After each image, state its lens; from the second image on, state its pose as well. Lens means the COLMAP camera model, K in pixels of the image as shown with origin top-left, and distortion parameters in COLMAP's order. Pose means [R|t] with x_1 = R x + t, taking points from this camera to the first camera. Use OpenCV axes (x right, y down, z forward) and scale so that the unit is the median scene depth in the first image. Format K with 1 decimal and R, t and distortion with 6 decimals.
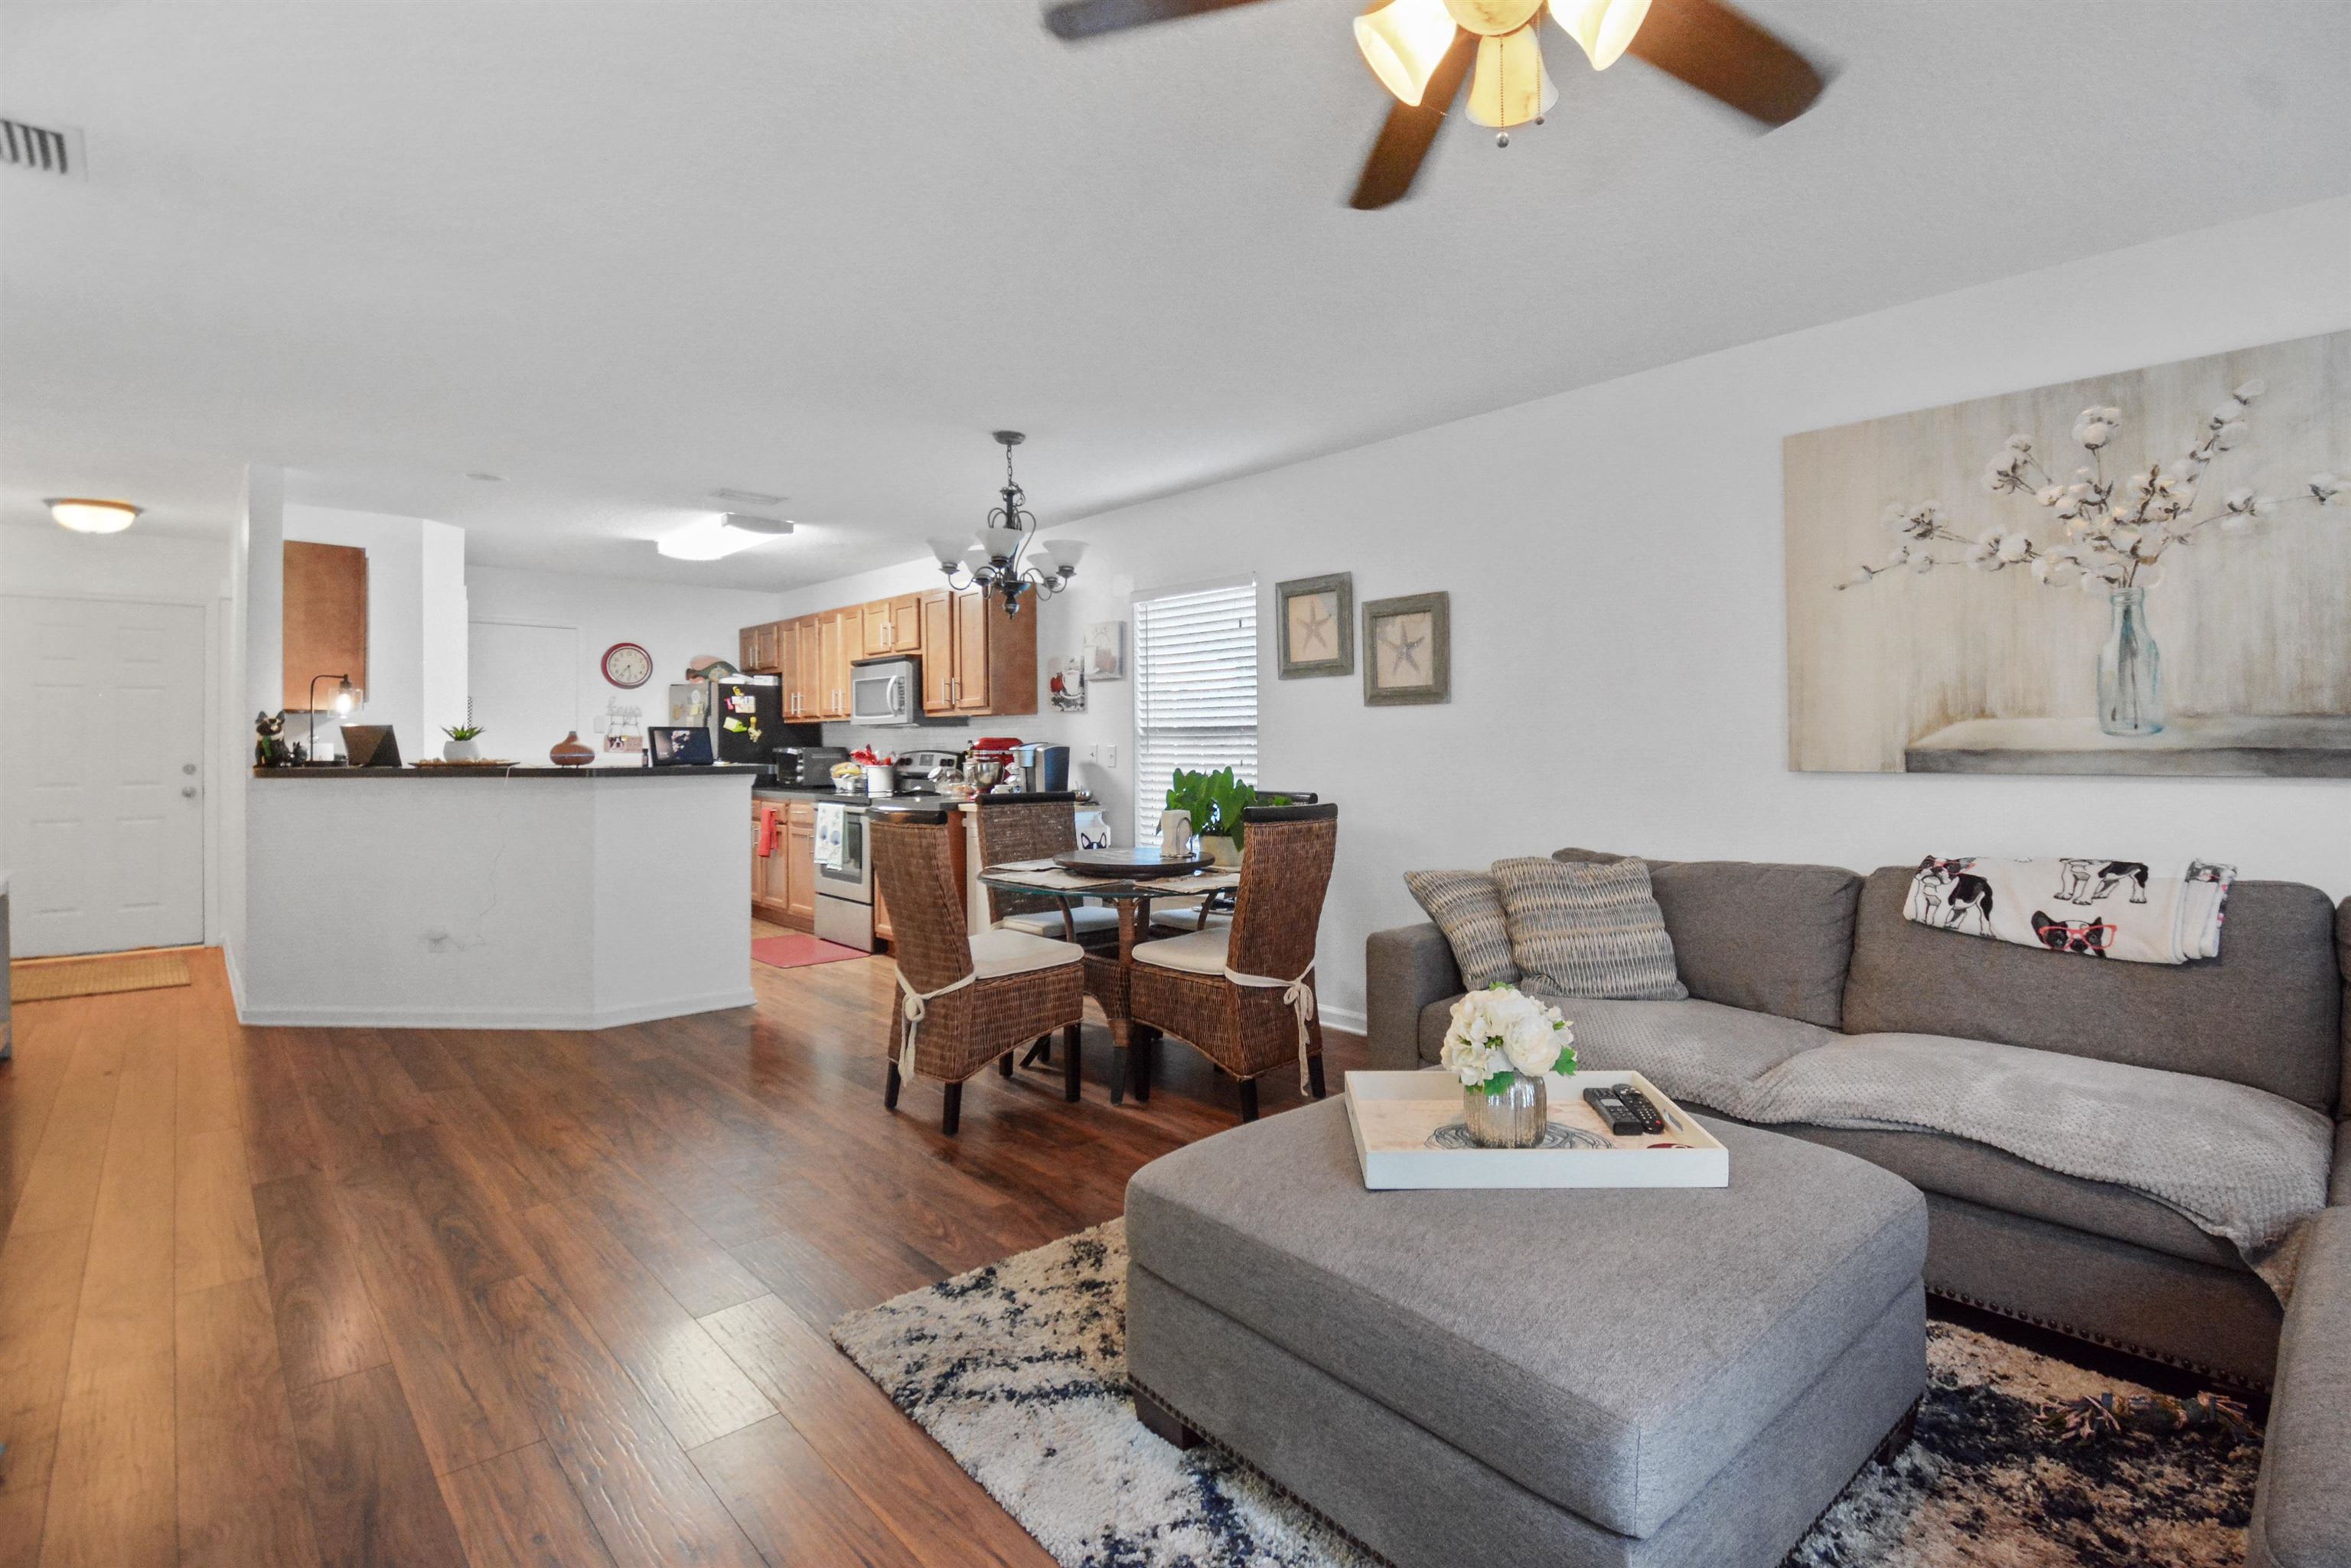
lens RADIAL K [[1099.3, 0, 1308.9], [0, 1099.3, 760.9], [0, 0, 1]] dist [0.000216, -0.001233]
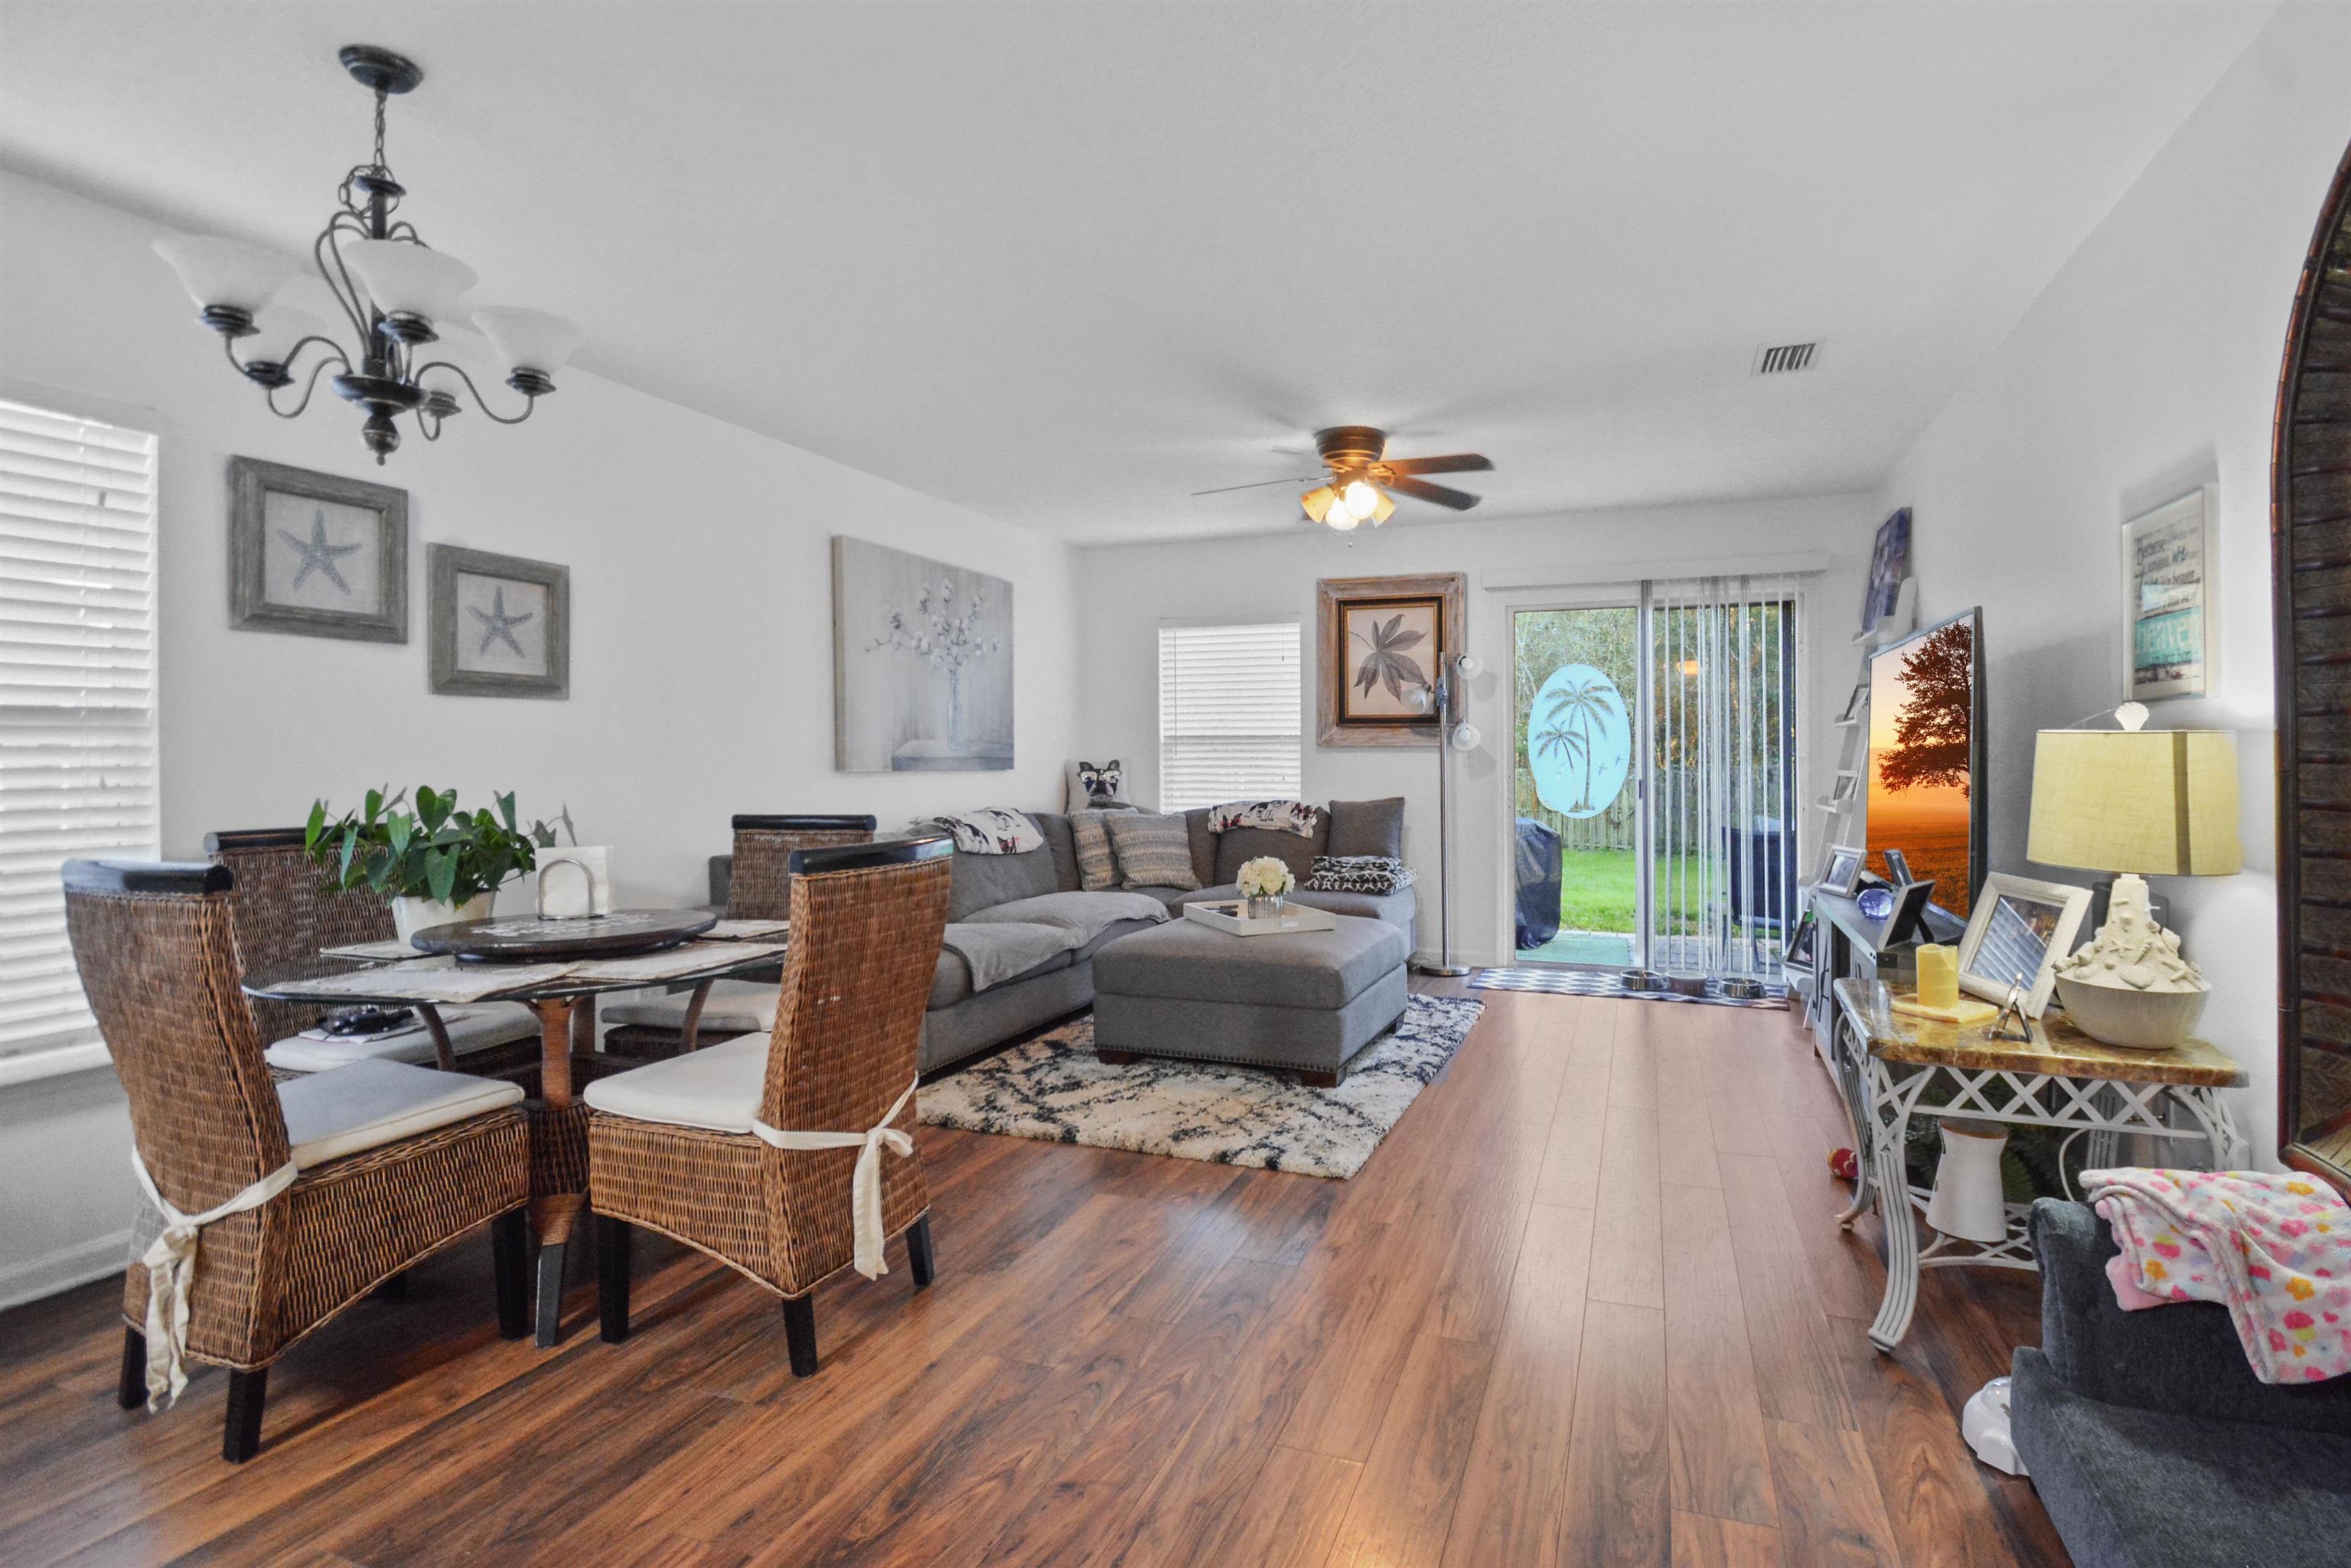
lens RADIAL K [[1099.3, 0, 1275.8], [0, 1099.3, 768.7], [0, 0, 1]] dist [0.000216, -0.001233]
pose [[-0.432849, -0.001069, 0.901466, -1.177087], [0.019375, 0.999757, 0.010489, 0.001082], [-0.901258, 0.022006, -0.432723, 1.208025]]
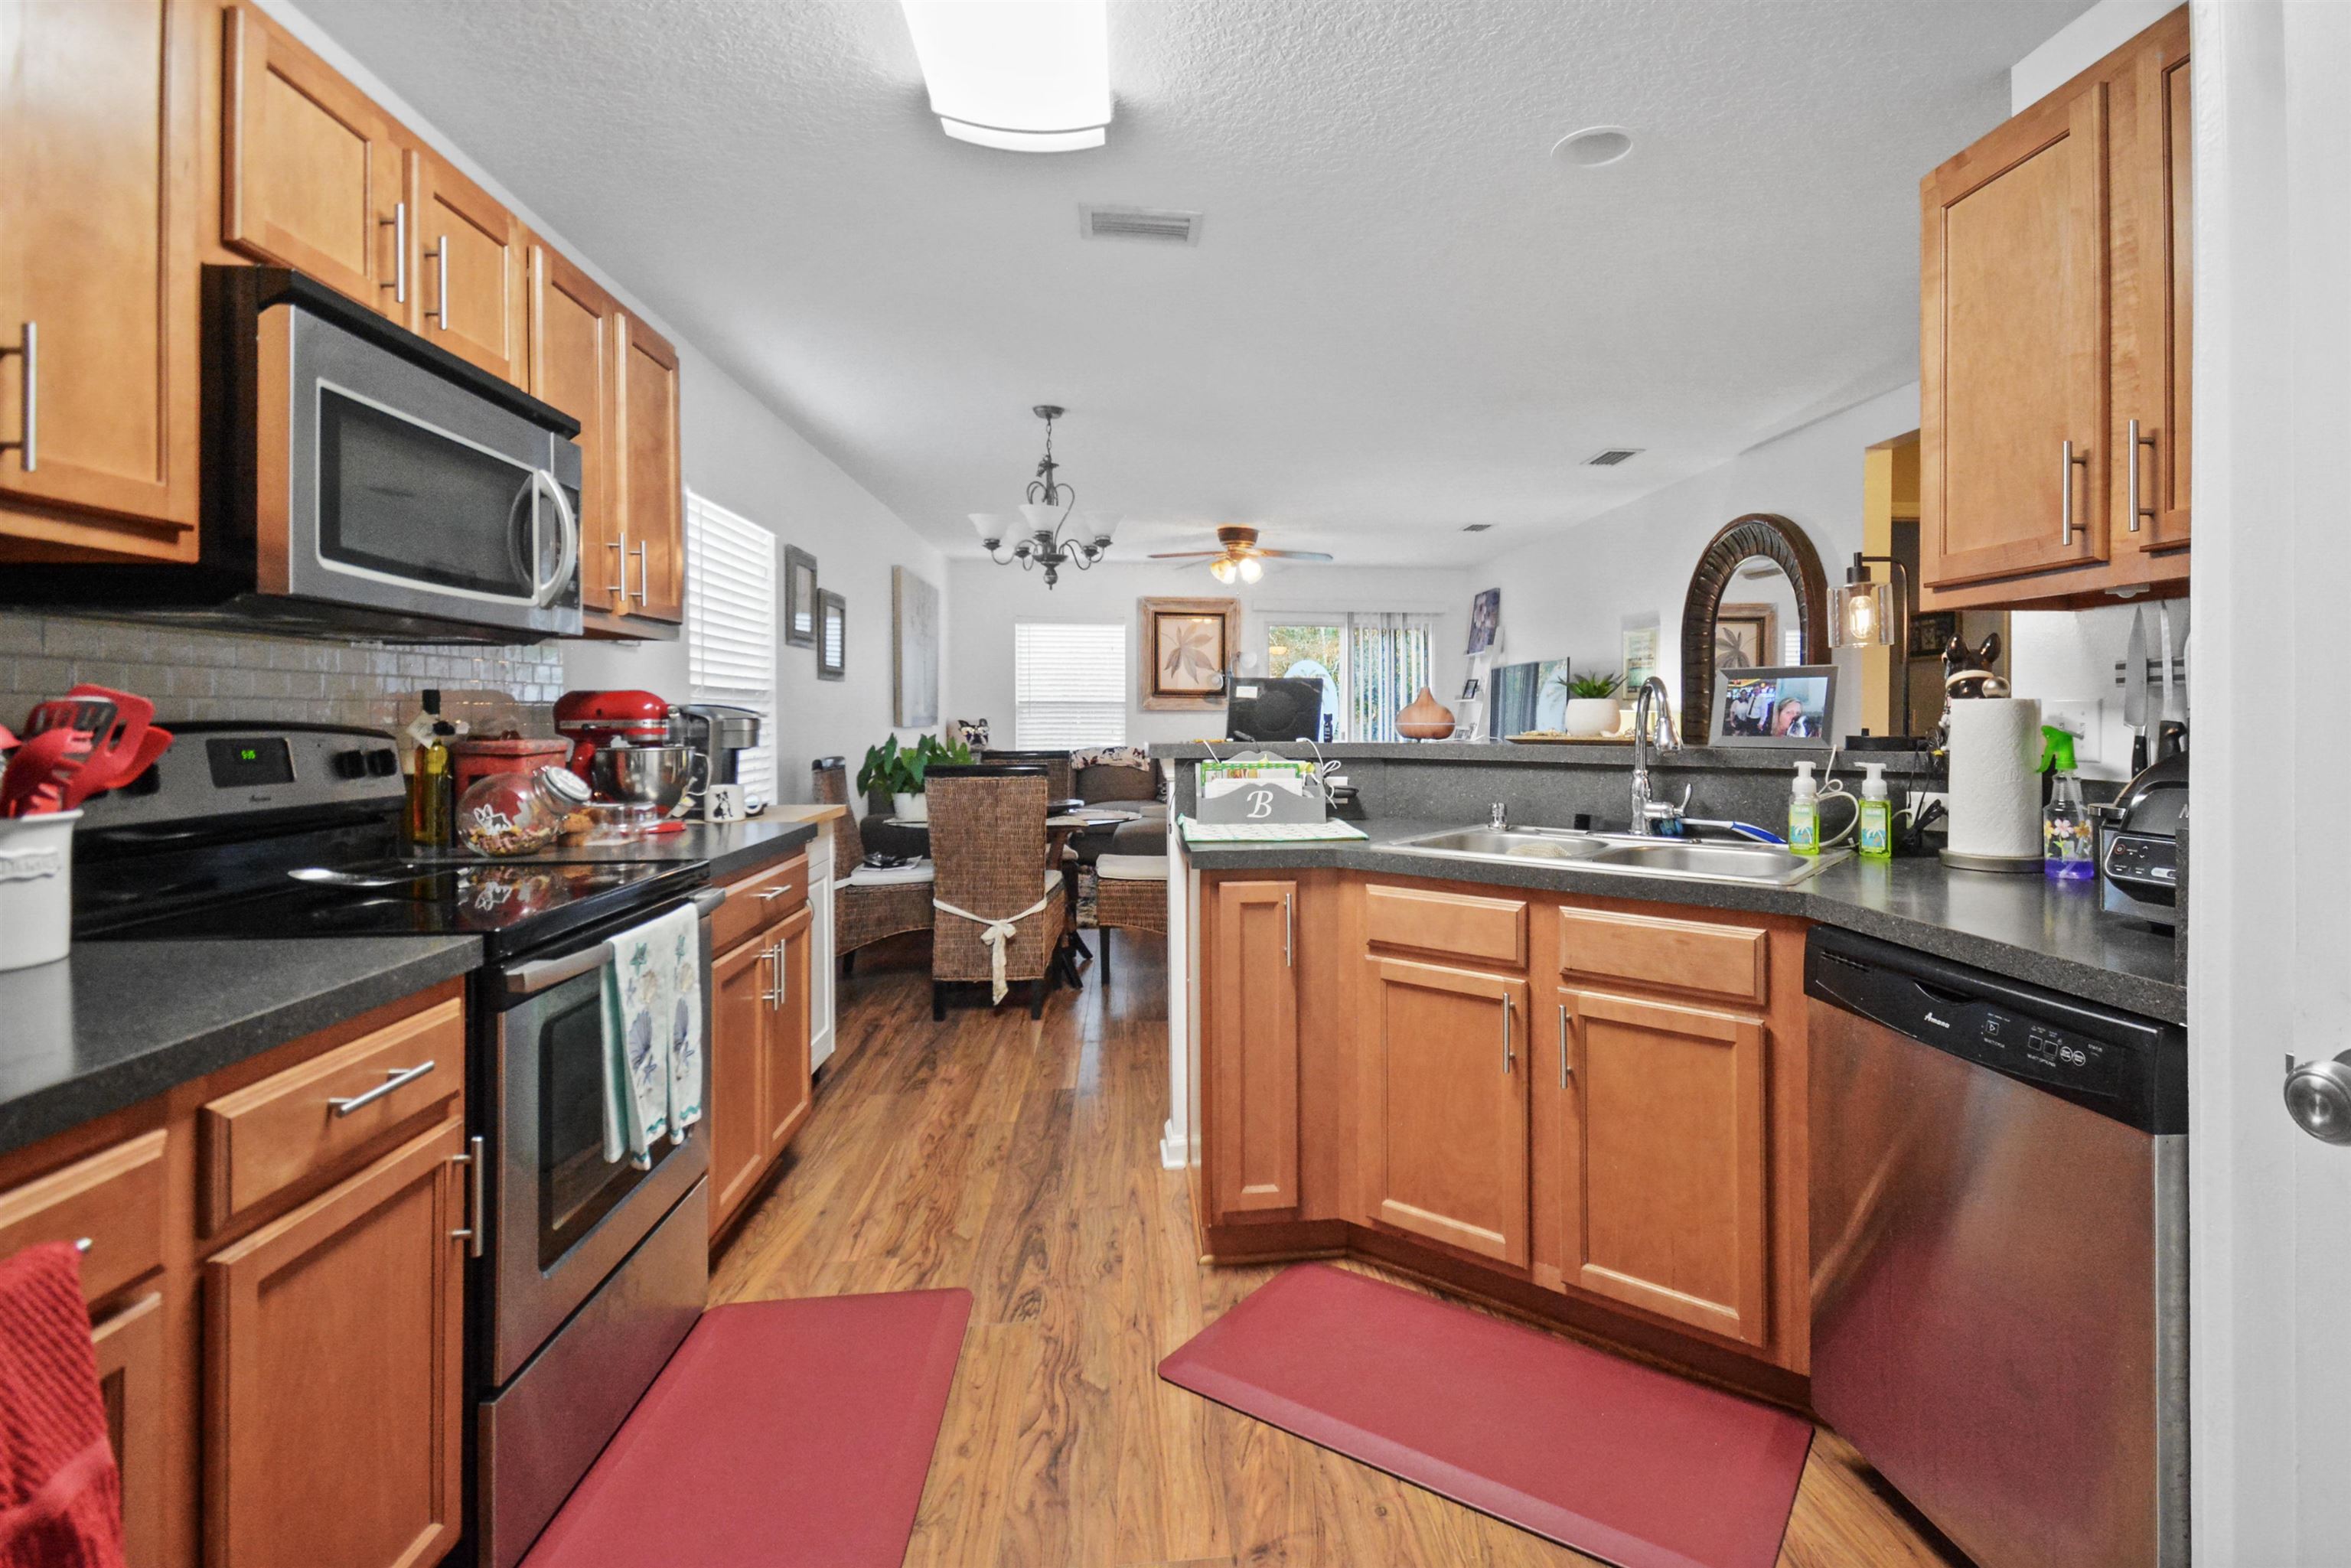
lens RADIAL K [[1099.3, 0, 1256.7], [0, 1099.3, 712.8], [0, 0, 1]] dist [0.000216, -0.001233]
pose [[-0.779761, 0.008017, 0.626026, -1.469187], [0.015155, 0.999867, 0.006073, -0.020510], [-0.625894, 0.014223, -0.779778, 2.280788]]
